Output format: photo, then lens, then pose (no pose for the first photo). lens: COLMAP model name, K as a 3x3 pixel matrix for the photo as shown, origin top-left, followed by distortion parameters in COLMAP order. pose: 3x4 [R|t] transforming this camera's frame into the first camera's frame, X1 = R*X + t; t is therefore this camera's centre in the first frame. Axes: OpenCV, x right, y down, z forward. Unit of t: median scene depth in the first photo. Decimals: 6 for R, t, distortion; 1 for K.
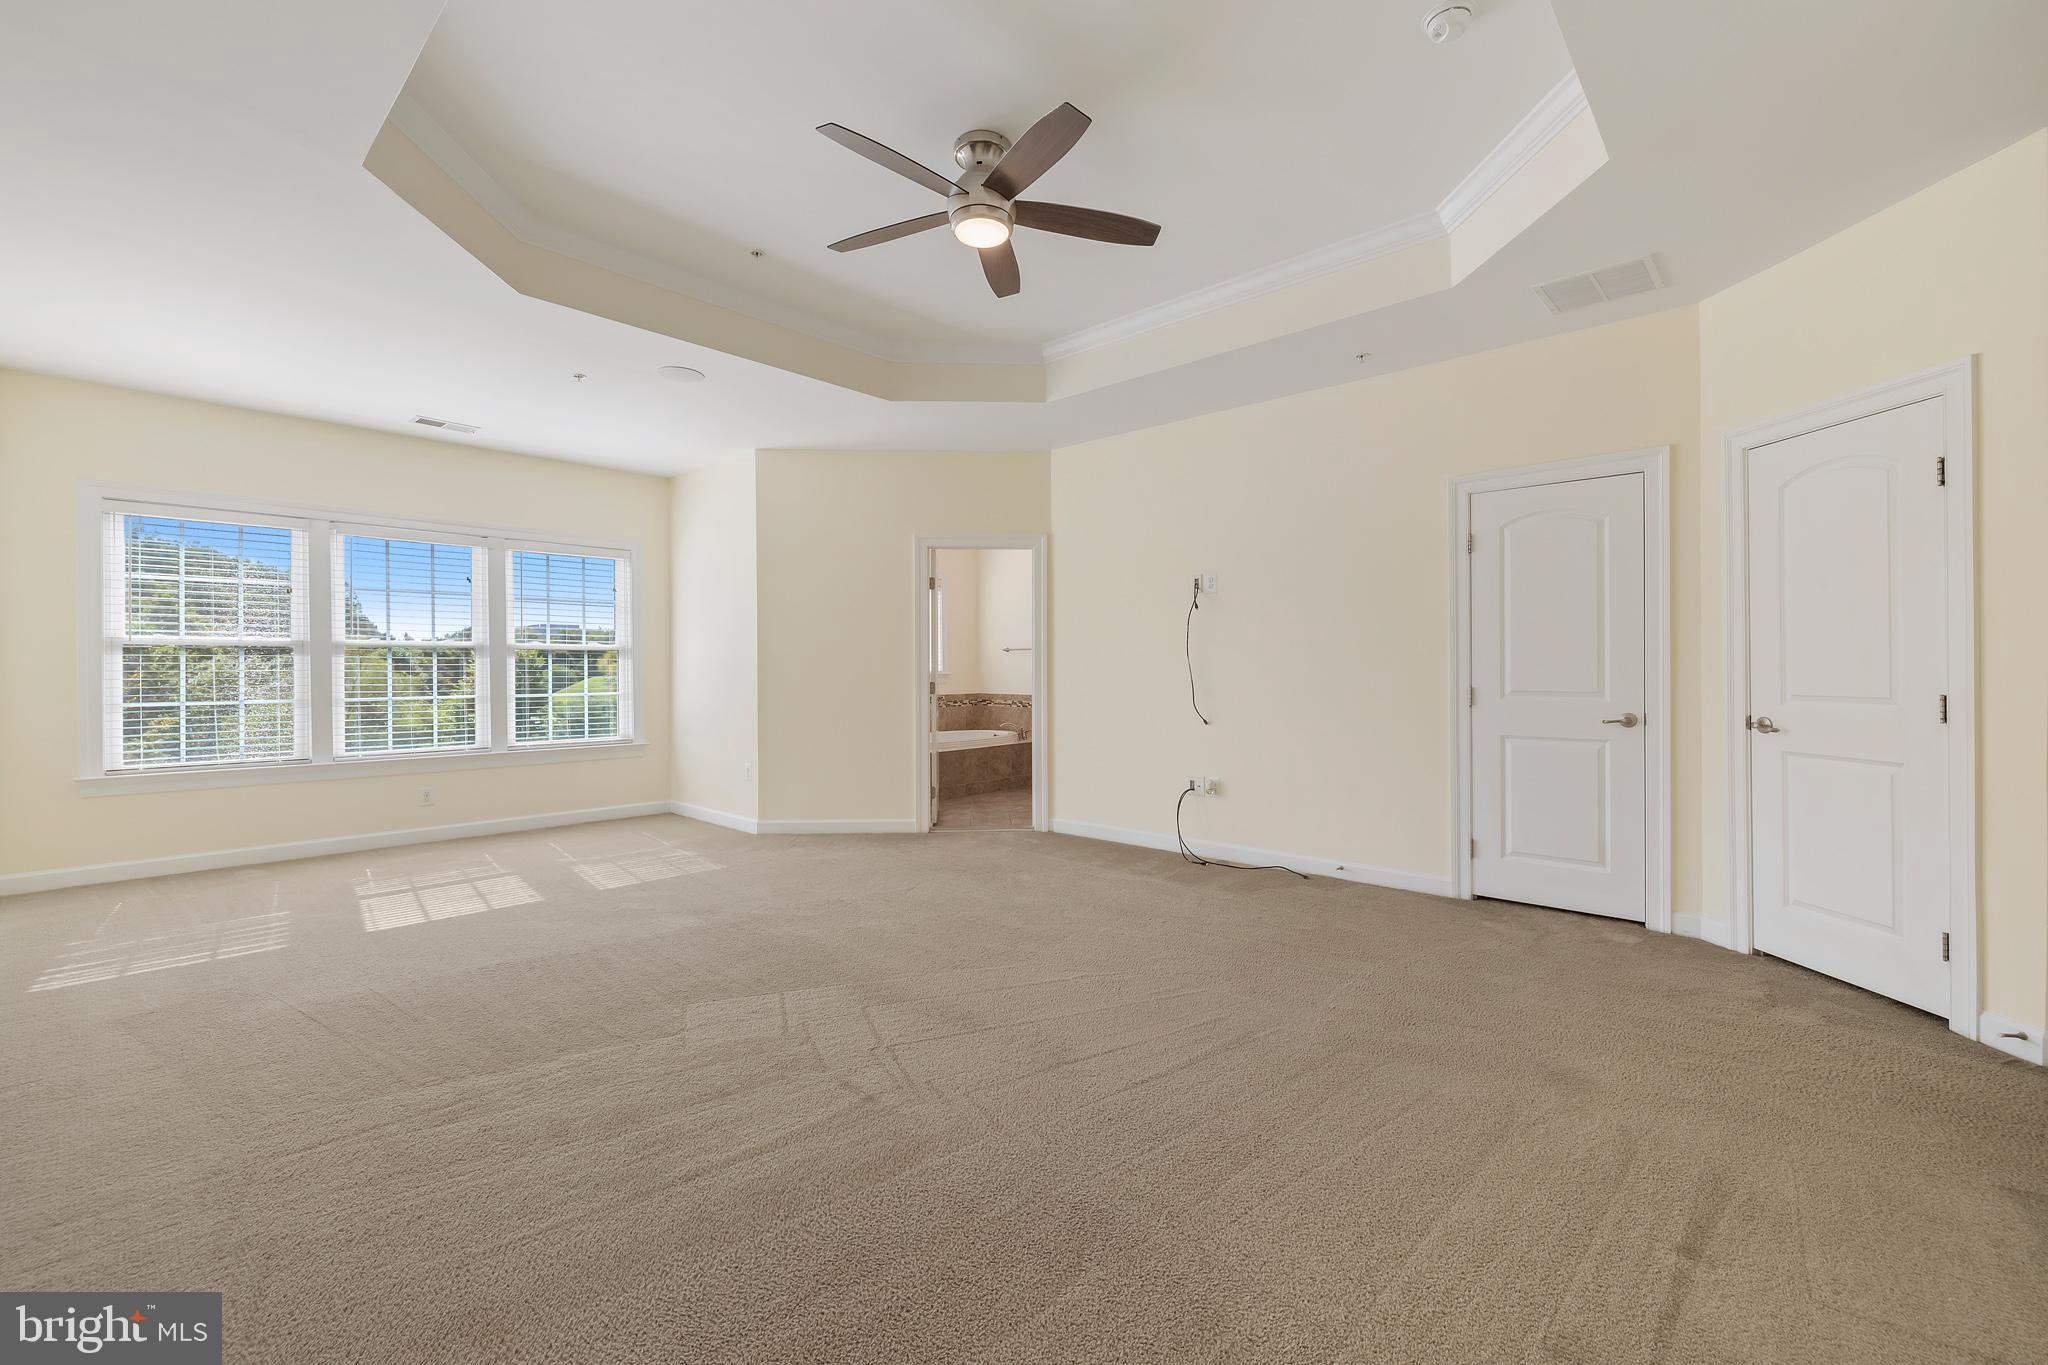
lens RADIAL K [[863.4, 0, 1026.3], [0, 863.4, 682.5], [0, 0, 1]] dist [0.002717, -0.000052]
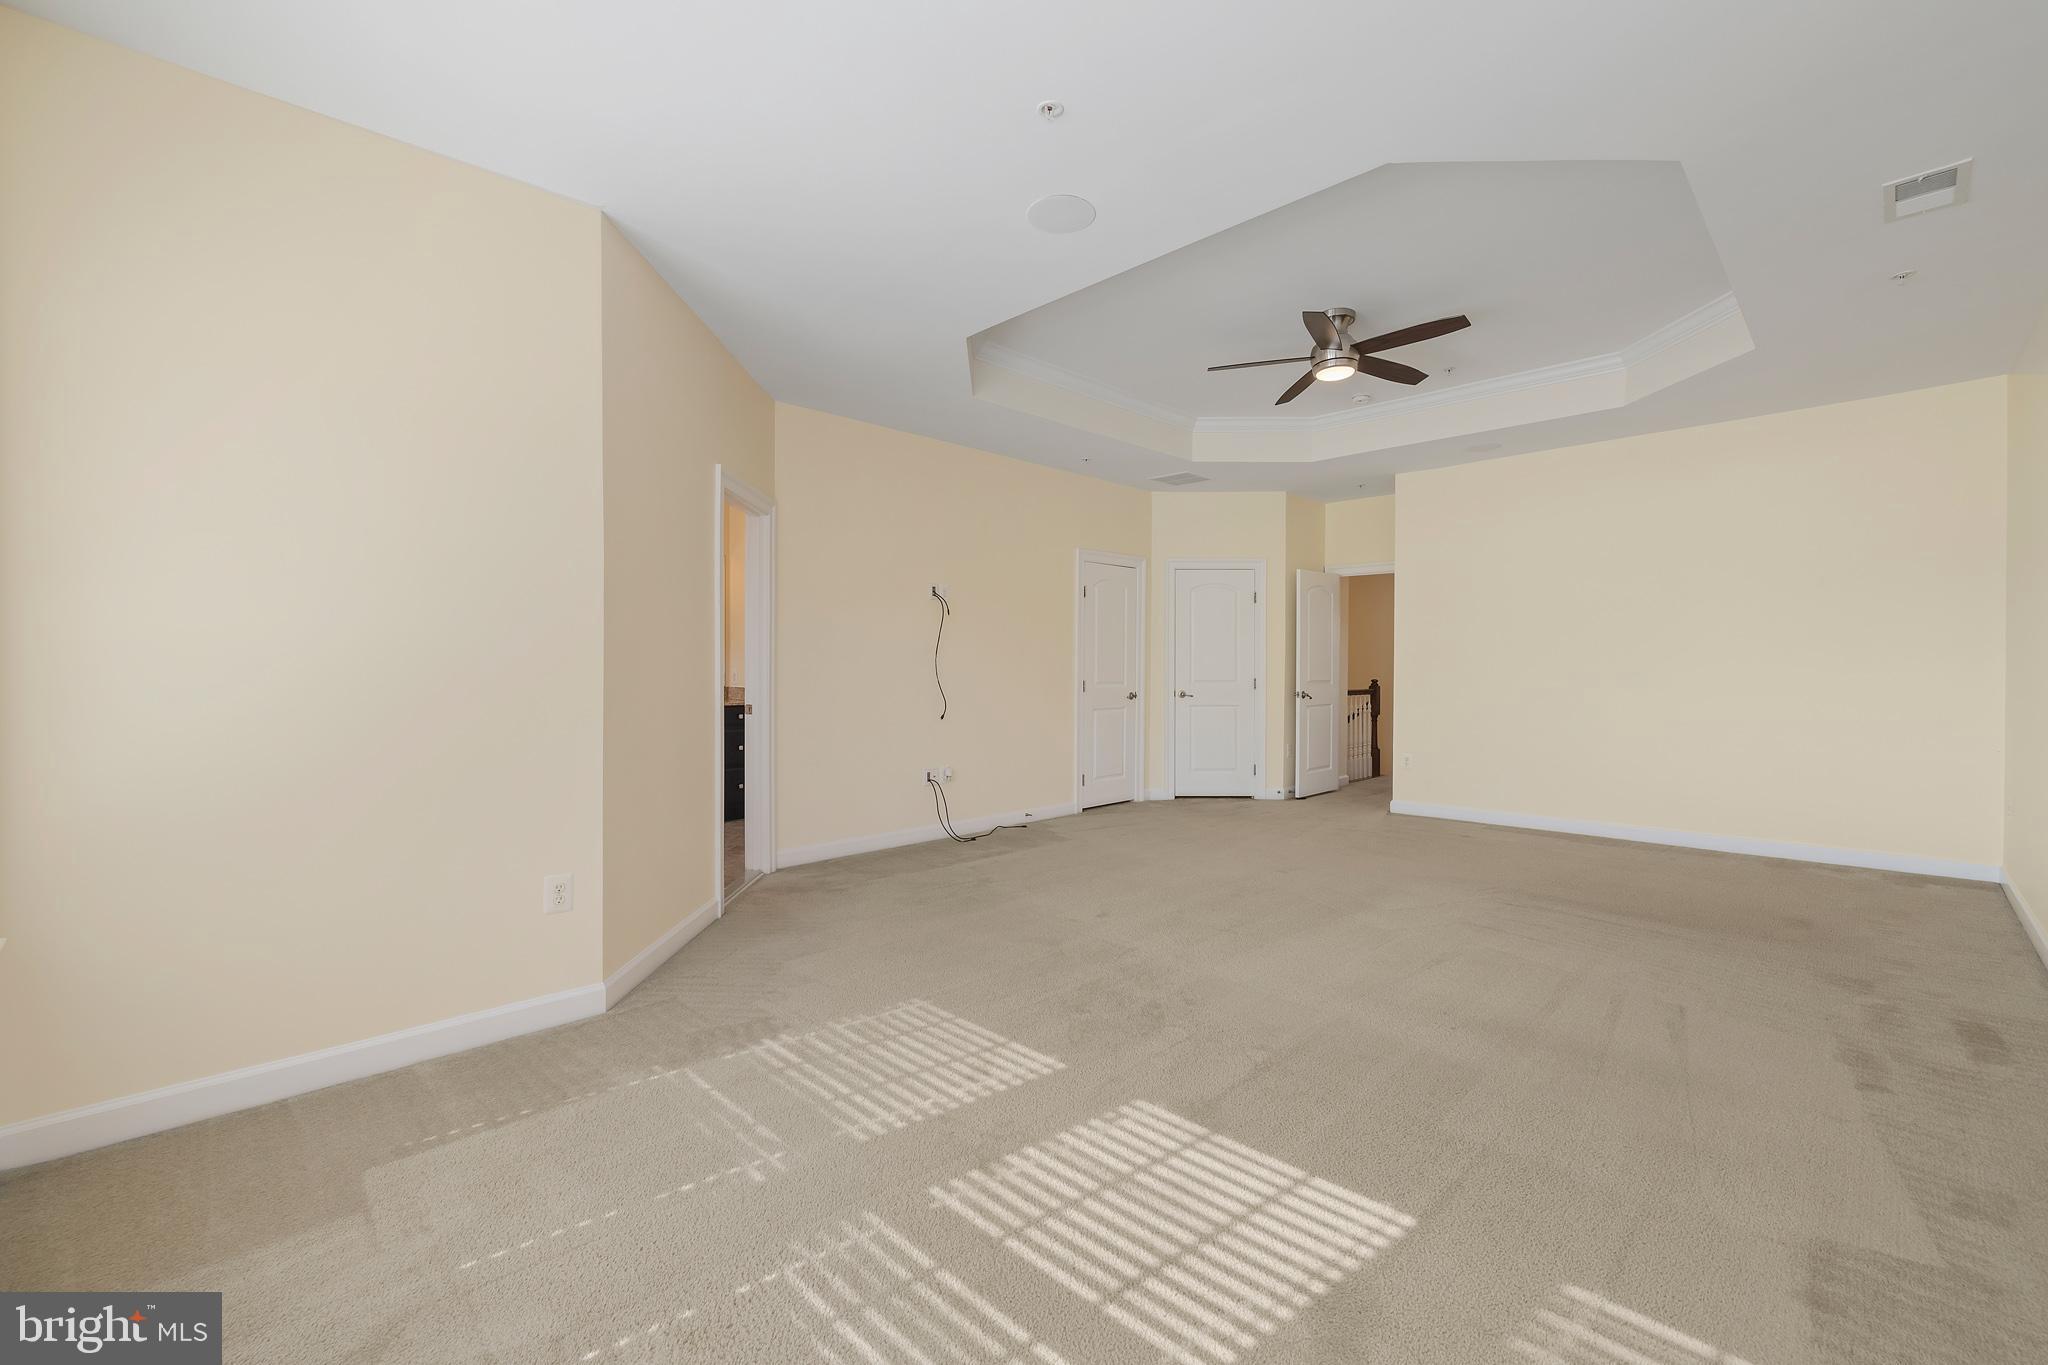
lens RADIAL K [[863.4, 0, 1020.3], [0, 863.4, 667.1], [0, 0, 1]] dist [0.002717, -0.000052]
pose [[0.036363, -0.013495, 0.999248, -0.742030], [-0.004107, 0.999898, 0.013653, -0.026783], [-0.999330, -0.004601, 0.036304, 0.714150]]
